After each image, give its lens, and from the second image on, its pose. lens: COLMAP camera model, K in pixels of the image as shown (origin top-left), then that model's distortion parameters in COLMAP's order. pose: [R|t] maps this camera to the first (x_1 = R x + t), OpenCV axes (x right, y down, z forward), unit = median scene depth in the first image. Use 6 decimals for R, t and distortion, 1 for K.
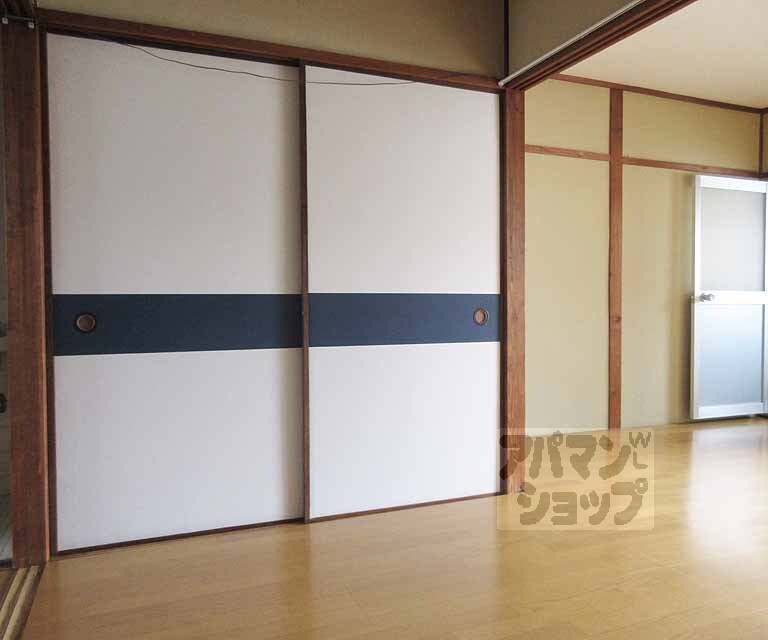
lens RADIAL K [[629.9, 0, 407.4], [0, 629.9, 308.5], [0, 0, 1]] dist [0.004679, -0.003264]
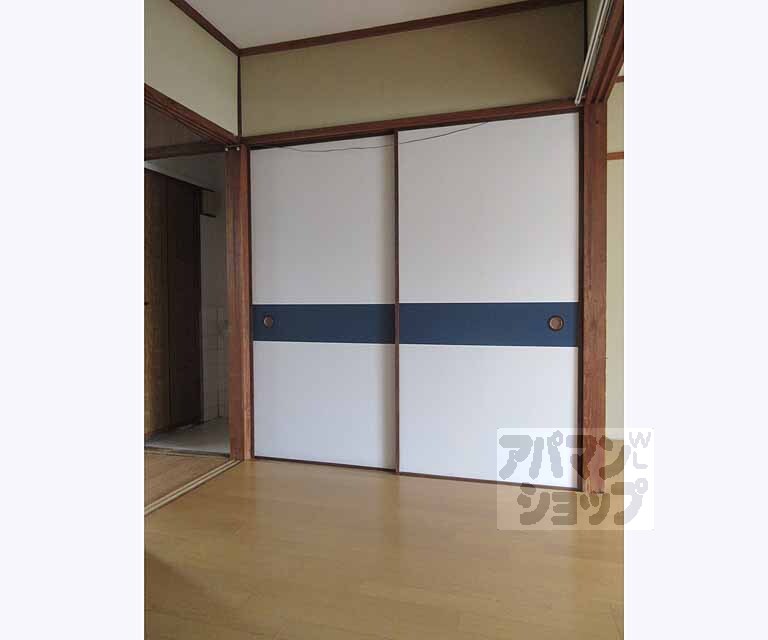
lens RADIAL K [[483.2, 0, 384.0], [0, 483.2, 320.0], [0, 0, 1]] dist [0.002399, 0.000626]
pose [[0.773537, 0.016758, -0.633530, 0.467573], [-0.007575, 0.999823, 0.017199, -0.005390], [0.633706, -0.008505, 0.773527, 0.189896]]
